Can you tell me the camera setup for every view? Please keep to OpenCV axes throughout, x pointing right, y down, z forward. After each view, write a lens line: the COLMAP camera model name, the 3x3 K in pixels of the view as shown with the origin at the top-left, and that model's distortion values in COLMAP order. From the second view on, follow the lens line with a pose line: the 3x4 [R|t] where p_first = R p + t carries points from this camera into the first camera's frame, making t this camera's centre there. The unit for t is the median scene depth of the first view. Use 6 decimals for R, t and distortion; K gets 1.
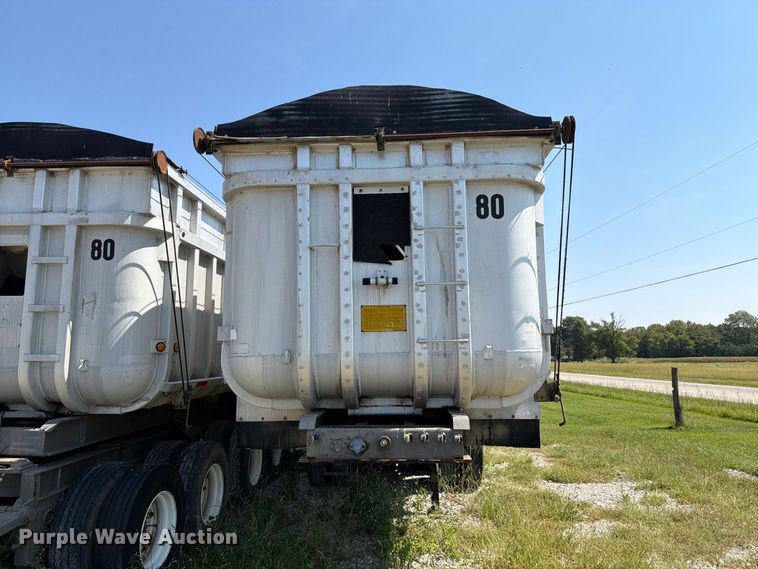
lens RADIAL K [[530.0, 0, 389.5], [0, 530.0, 284.8], [0, 0, 1]] dist [0.118732, -0.171377]
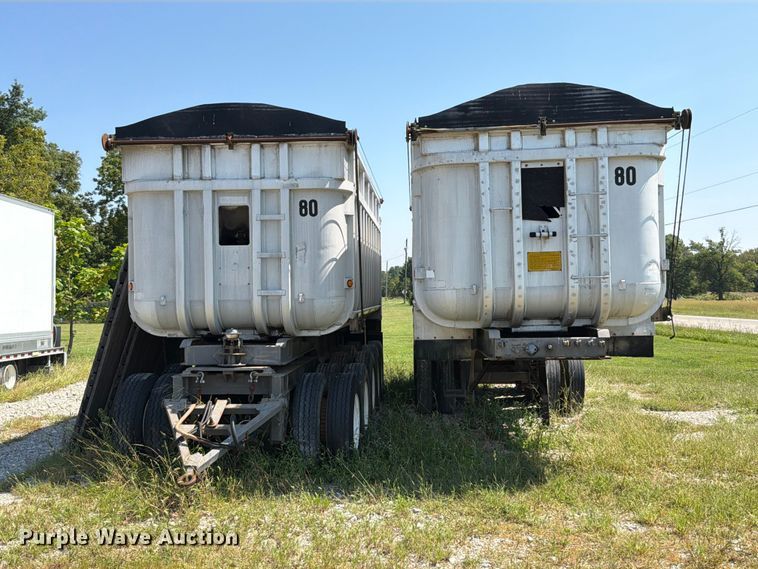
lens RADIAL K [[781.5, 0, 382.4], [0, 781.5, 291.0], [0, 0, 1]] dist [0.178016, -0.388765]
pose [[0.999857, -0.012643, -0.011197, -0.395281], [0.013959, 0.991864, 0.126538, -0.119776], [0.009507, -0.126676, 0.991899, -0.997394]]
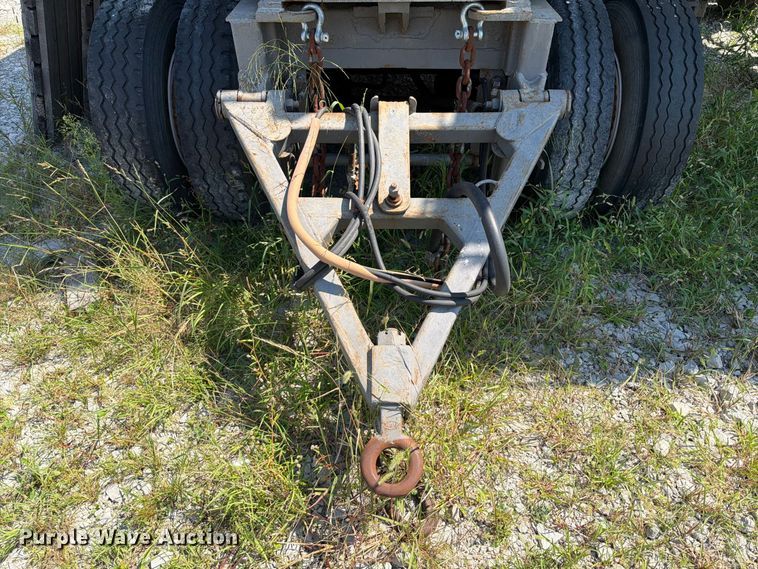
lens RADIAL K [[536.2, 0, 379.0], [0, 536.2, 284.5], [0, 0, 1]] dist [0.060493, -0.090515]
pose [[0.998241, -0.042003, 0.041849, -0.879561], [-0.002289, 0.677981, 0.735076, 0.171508], [-0.059248, -0.733878, 0.676692, 0.555218]]
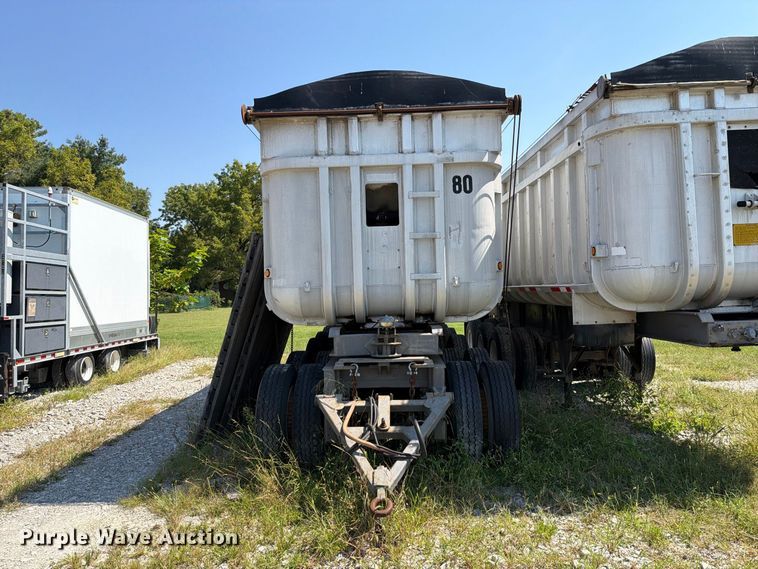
lens RADIAL K [[536.2, 0, 379.0], [0, 536.2, 284.5], [0, 0, 1]] dist [0.060493, -0.090515]
pose [[0.998964, -0.029245, 0.034856, -0.887161], [0.024796, 0.992236, 0.121872, 0.005057], [-0.038150, -0.120881, 0.991934, -0.210963]]
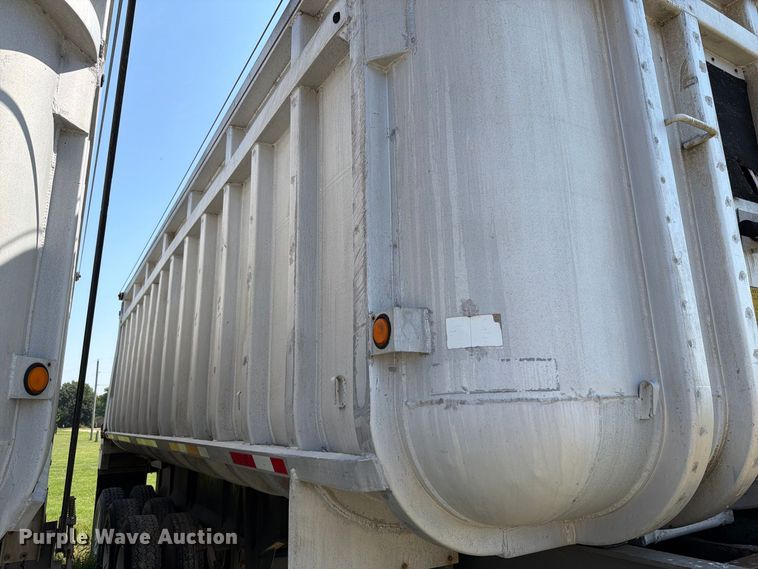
lens RADIAL K [[536.2, 0, 379.0], [0, 536.2, 284.5], [0, 0, 1]] dist [0.060493, -0.090515]
pose [[0.845716, 0.114434, 0.521219, -0.514263], [-0.053340, 0.989973, -0.130802, 0.110743], [-0.530960, 0.082819, 0.843340, 0.760011]]
